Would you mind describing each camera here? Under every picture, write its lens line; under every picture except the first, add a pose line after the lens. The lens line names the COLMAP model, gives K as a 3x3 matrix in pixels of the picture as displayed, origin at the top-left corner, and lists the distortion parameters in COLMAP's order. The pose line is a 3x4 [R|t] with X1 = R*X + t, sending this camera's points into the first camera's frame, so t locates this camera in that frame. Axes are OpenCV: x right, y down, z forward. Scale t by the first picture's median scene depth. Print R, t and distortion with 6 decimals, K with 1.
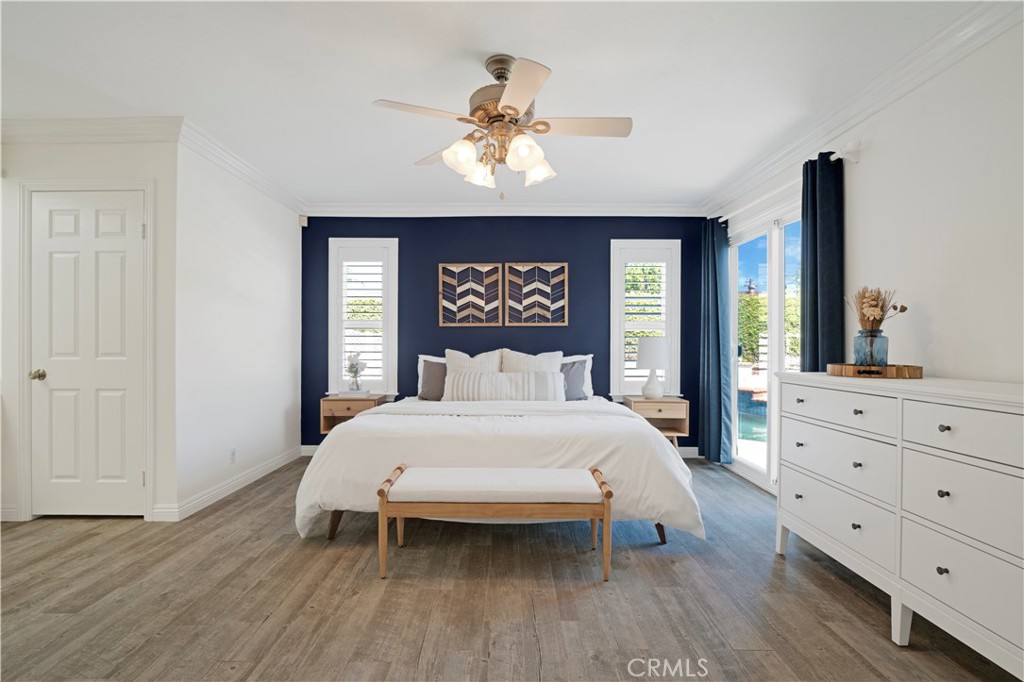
lens RADIAL K [[480.6, 0, 509.2], [0, 480.6, 347.6], [0, 0, 1]] dist [-0.002995, -0.000101]
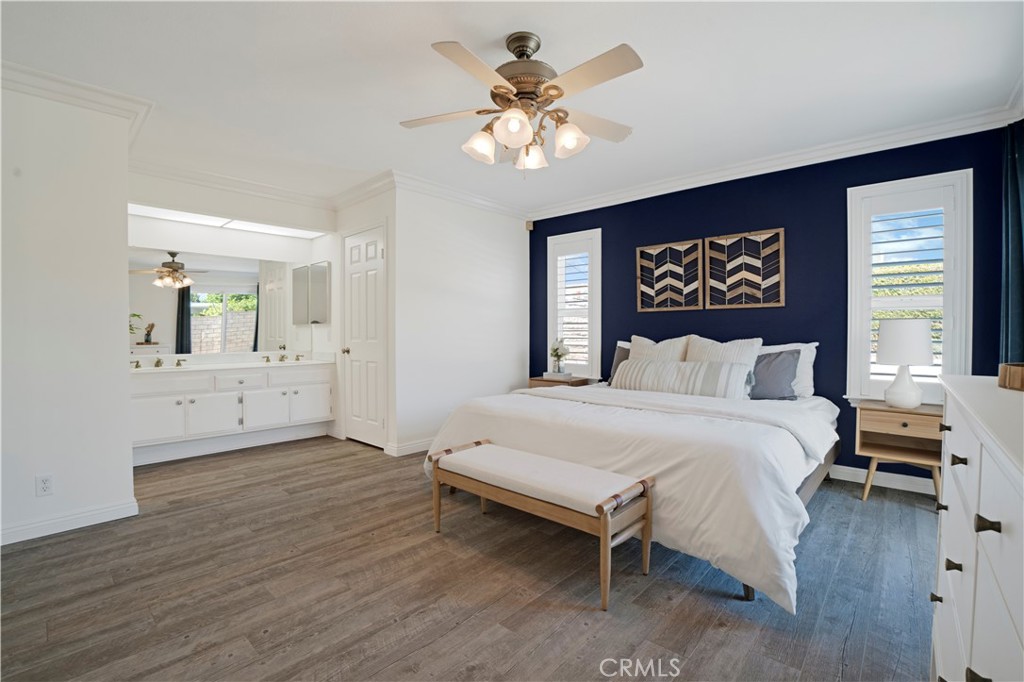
lens RADIAL K [[454.0, 0, 512.0], [0, 454.0, 341.0], [0, 0, 1]] dist [-0.046979, 0.008291]
pose [[0.749828, 0.009364, -0.661567, 0.278251], [-0.000429, 0.999907, 0.013666, 0.002009], [0.661633, -0.009963, 0.749762, 0.146765]]
